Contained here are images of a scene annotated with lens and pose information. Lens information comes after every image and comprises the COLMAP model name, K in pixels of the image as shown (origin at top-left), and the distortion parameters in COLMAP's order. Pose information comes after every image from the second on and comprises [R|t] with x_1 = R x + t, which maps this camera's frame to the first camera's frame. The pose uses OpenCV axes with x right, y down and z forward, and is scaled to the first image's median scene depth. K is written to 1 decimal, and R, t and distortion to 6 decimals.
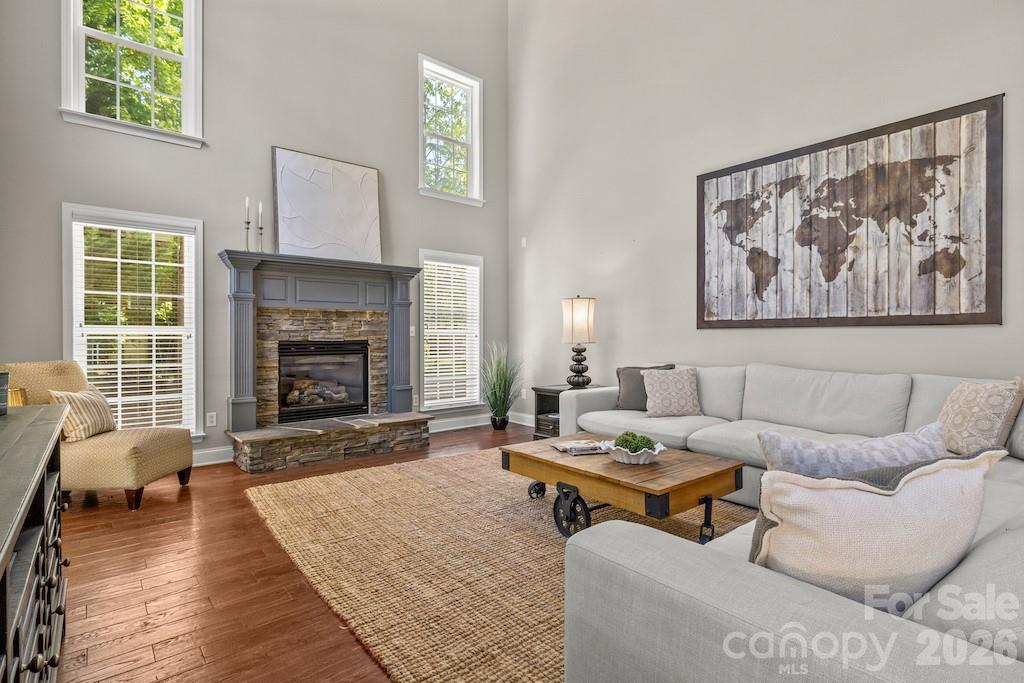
lens RADIAL K [[475.1, 0, 510.4], [0, 475.1, 339.8], [0, 0, 1]] dist [-0.006073, 0.000414]
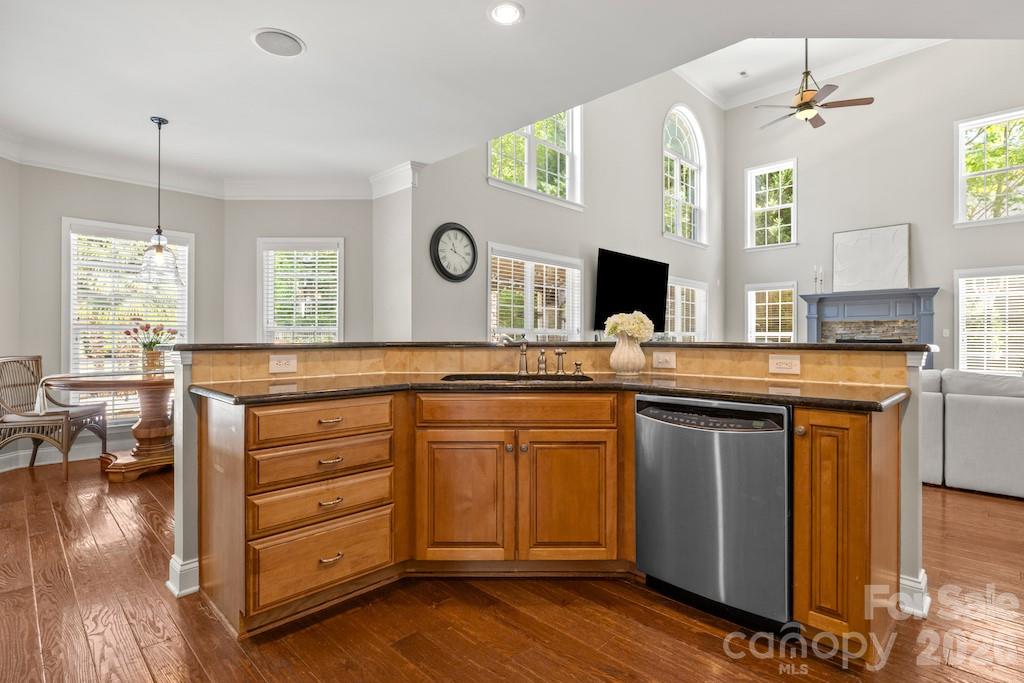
lens RADIAL K [[509.8, 0, 510.2], [0, 509.8, 338.9], [0, 0, 1]] dist [-0.002355, 0.000841]
pose [[0.083042, 0.005672, -0.996530, 1.286275], [-0.009427, 0.999944, 0.004906, 0.002827], [0.996501, 0.008987, 0.083091, -0.389422]]
